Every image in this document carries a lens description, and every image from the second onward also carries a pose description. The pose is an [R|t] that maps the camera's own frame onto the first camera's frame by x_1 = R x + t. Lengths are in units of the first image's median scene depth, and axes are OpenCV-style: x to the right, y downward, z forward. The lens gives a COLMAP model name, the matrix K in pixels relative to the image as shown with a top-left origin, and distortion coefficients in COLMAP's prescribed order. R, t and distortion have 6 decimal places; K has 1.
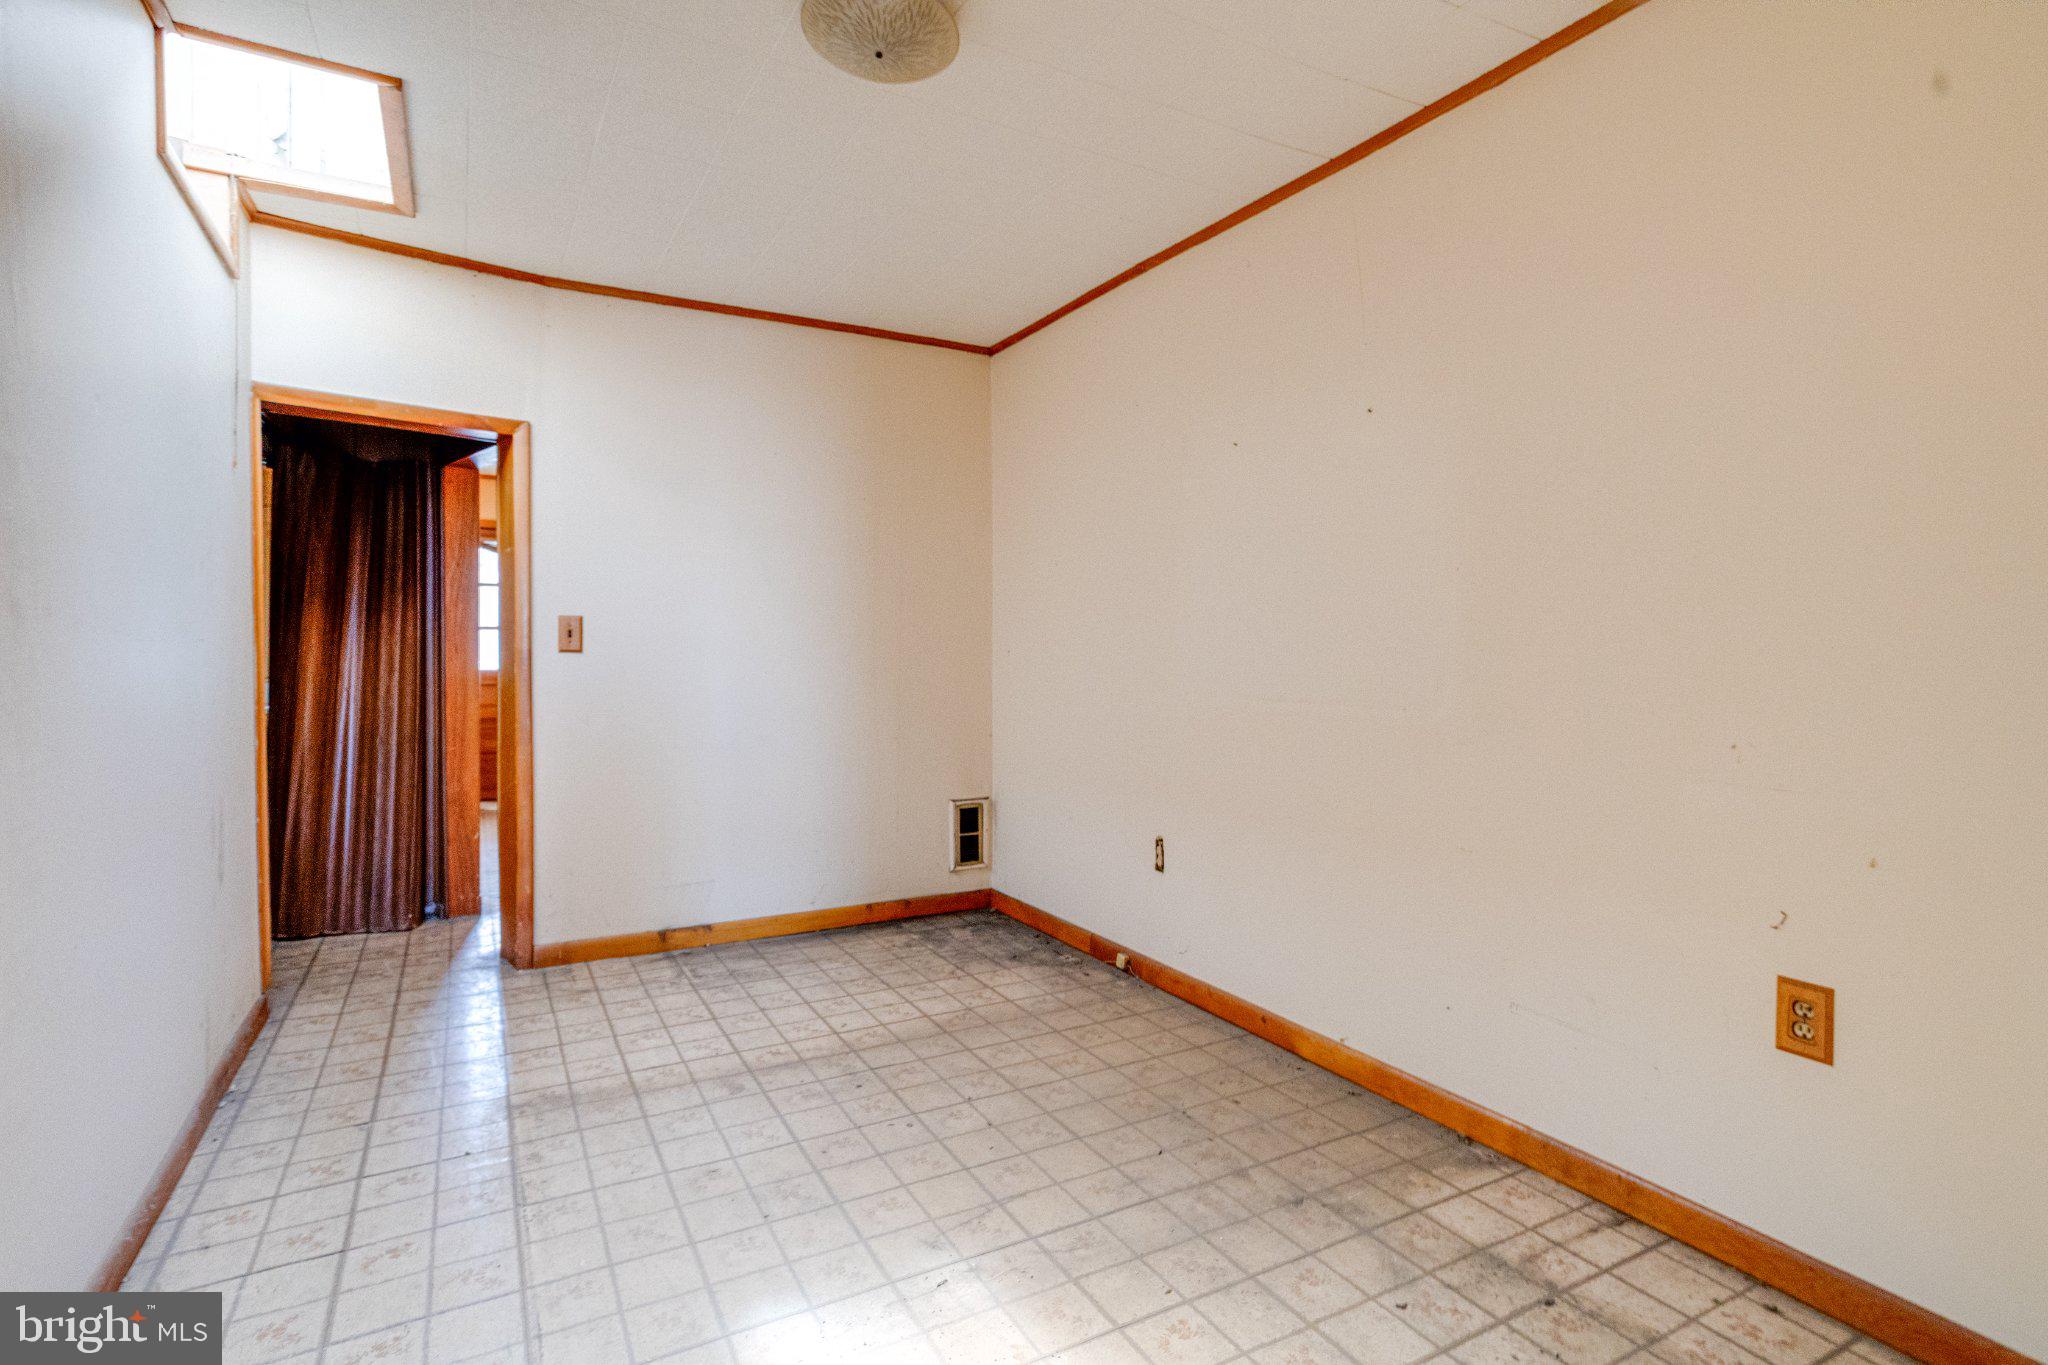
lens RADIAL K [[1001.8, 0, 1011.4], [0, 1001.8, 679.2], [0, 0, 1]] dist [-0.032397, 0.026271]
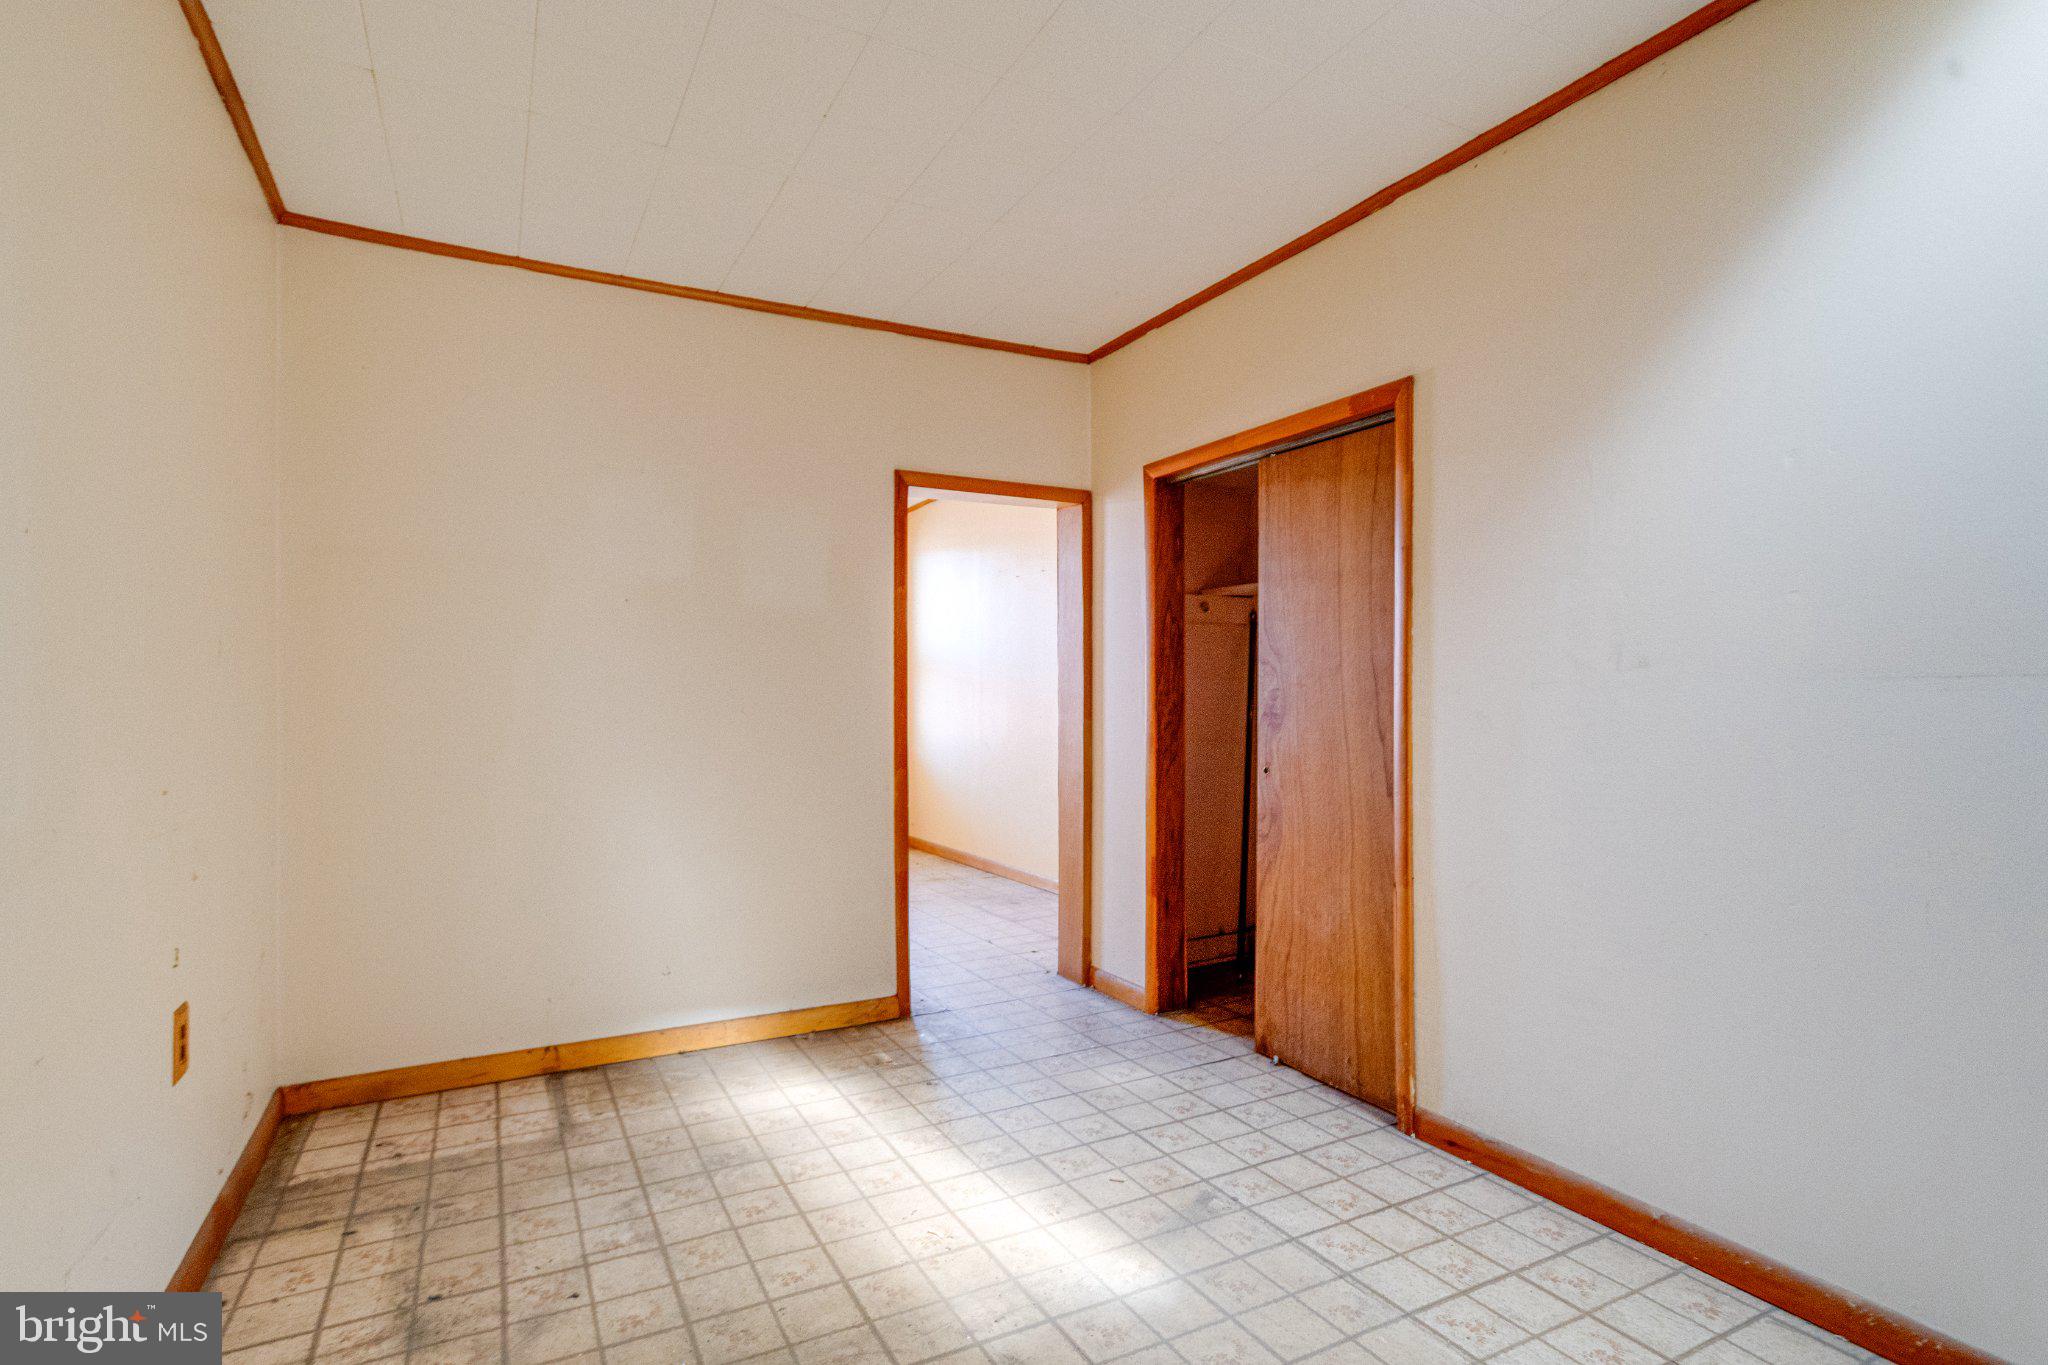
lens RADIAL K [[1001.8, 0, 1018.8], [0, 1001.8, 716.2], [0, 0, 1]] dist [-0.032397, 0.026271]
pose [[-0.999938, -0.000701, 0.011157, -0.057732], [-0.000269, 0.999254, 0.038623, -0.023756], [-0.011175, 0.038618, -0.999192, 1.152530]]
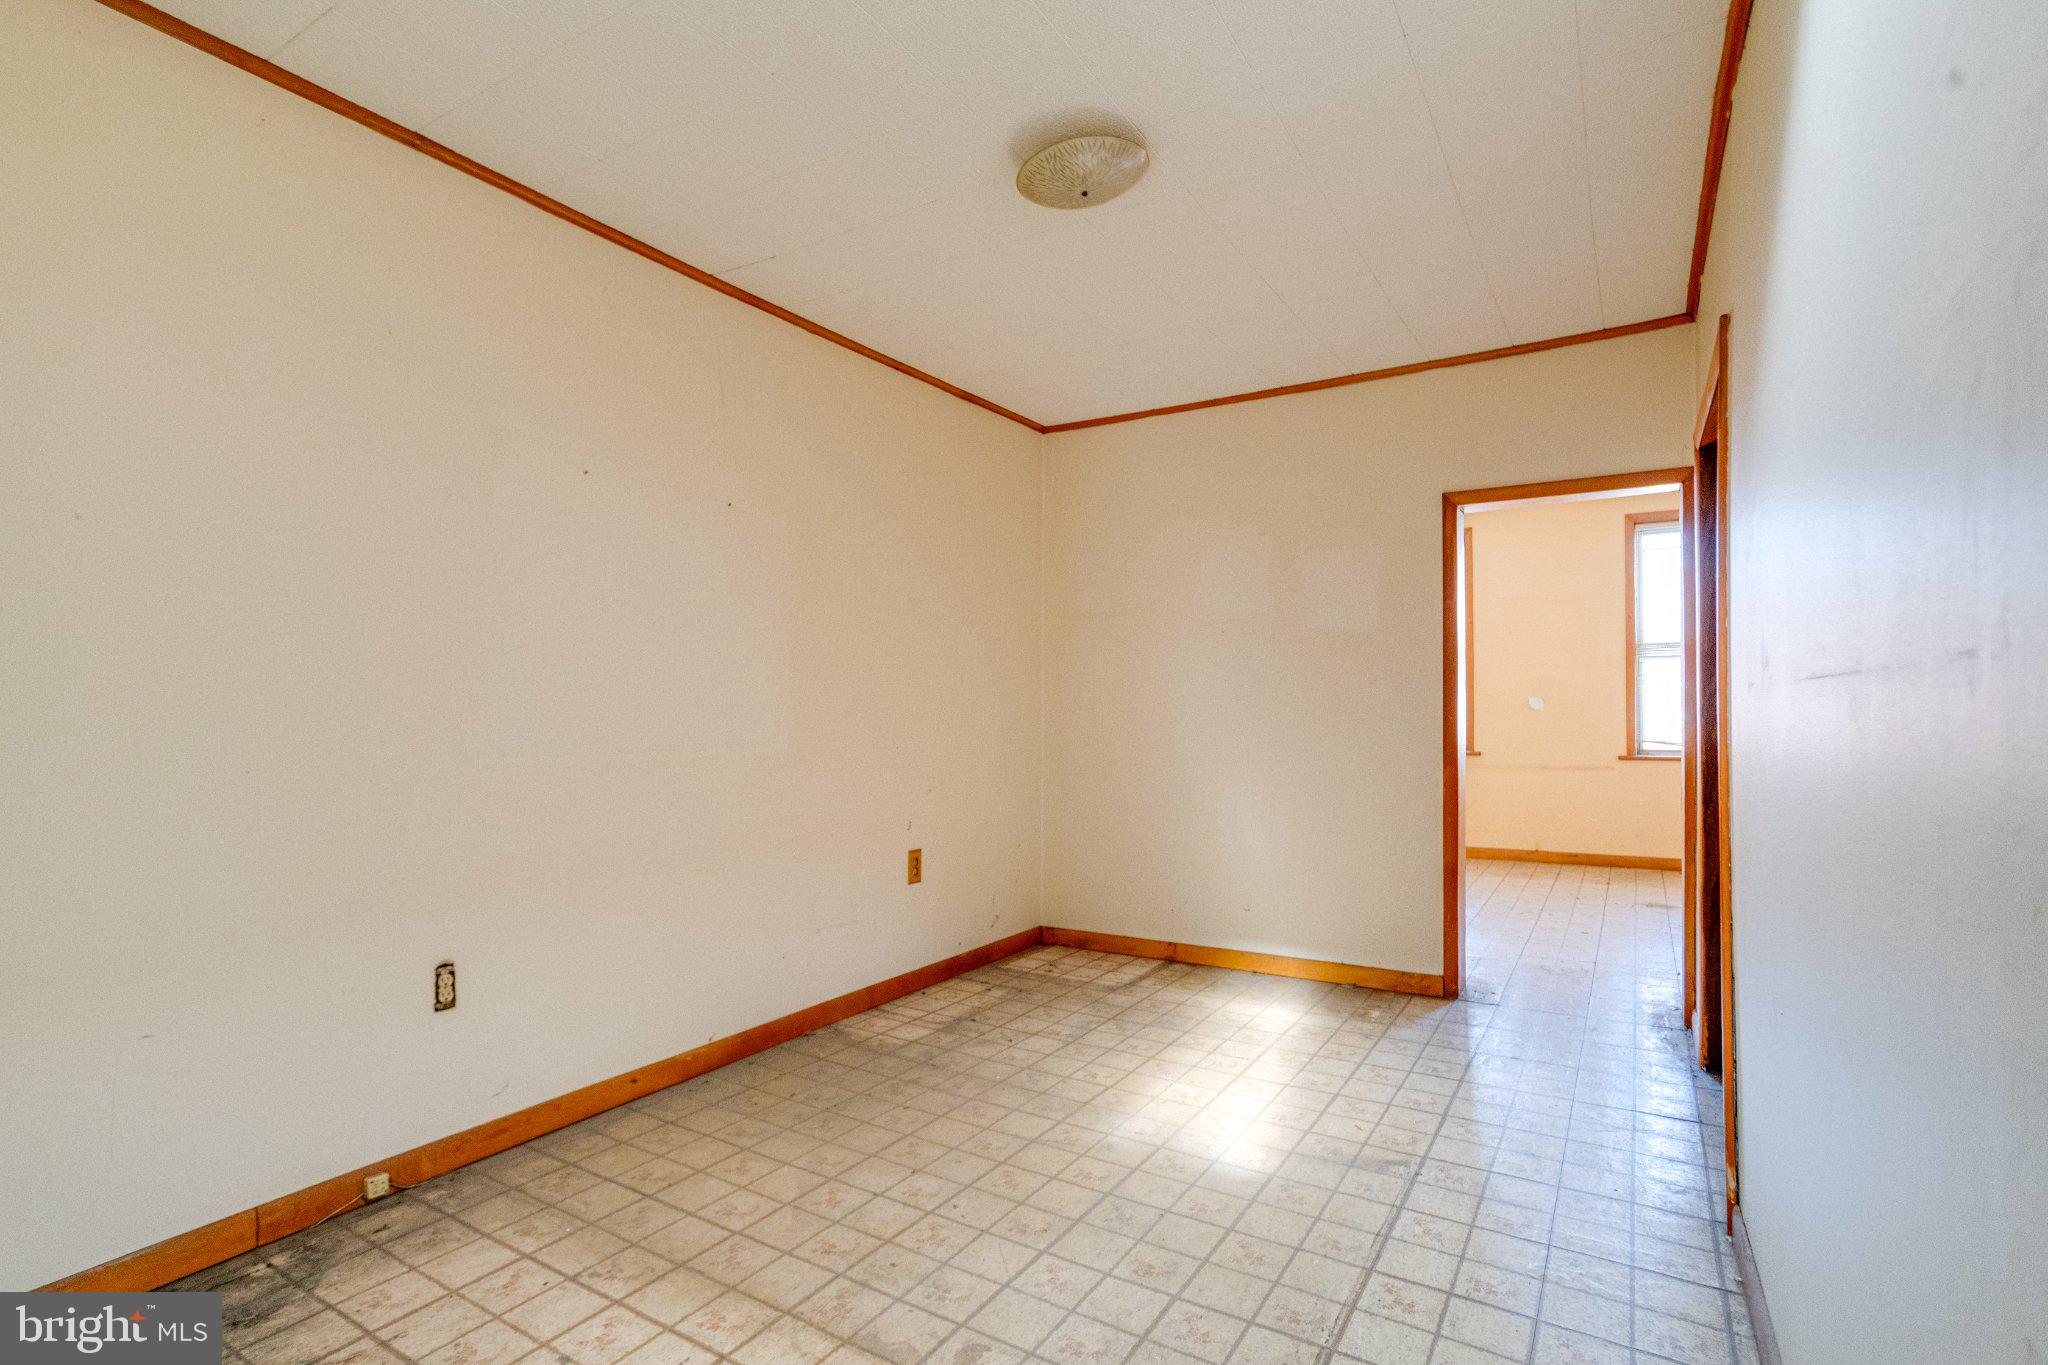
lens RADIAL K [[1001.8, 0, 1011.2], [0, 1001.8, 707.1], [0, 0, 1]] dist [-0.032397, 0.026271]
pose [[-0.486904, -0.002587, 0.873451, -0.731042], [0.024144, 0.999574, 0.016420, -0.027455], [-0.873121, 0.029084, -0.486634, 1.081377]]
